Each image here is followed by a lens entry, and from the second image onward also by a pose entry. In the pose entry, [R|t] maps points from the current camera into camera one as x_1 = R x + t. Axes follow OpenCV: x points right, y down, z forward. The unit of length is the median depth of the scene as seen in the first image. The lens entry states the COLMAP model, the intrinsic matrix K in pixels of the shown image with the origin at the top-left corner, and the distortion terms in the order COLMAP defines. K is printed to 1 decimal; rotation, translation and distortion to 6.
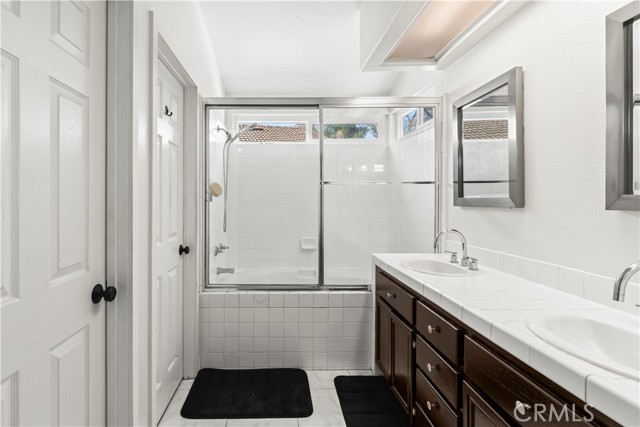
lens RADIAL K [[309.5, 0, 268.0], [0, 309.5, 200.2], [0, 0, 1]] dist [-0.001688, -0.000866]
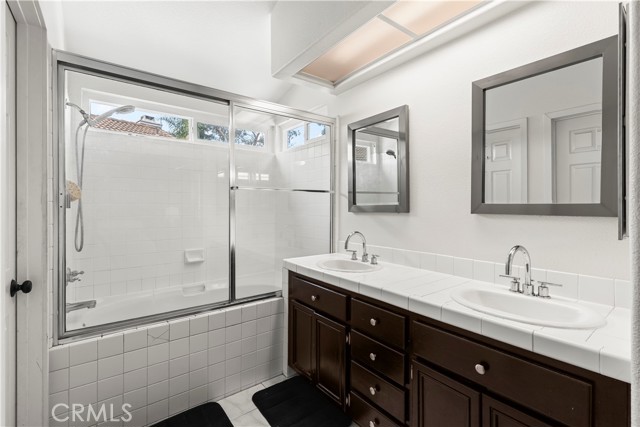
lens RADIAL K [[293.4, 0, 321.5], [0, 293.4, 208.2], [0, 0, 1]] dist [0.003370, 0.000276]
pose [[0.781075, 0.000214, 0.624437, -0.168806], [-0.002299, 0.999994, 0.002532, 0.001720], [-0.624433, -0.003413, 0.781071, 0.170667]]
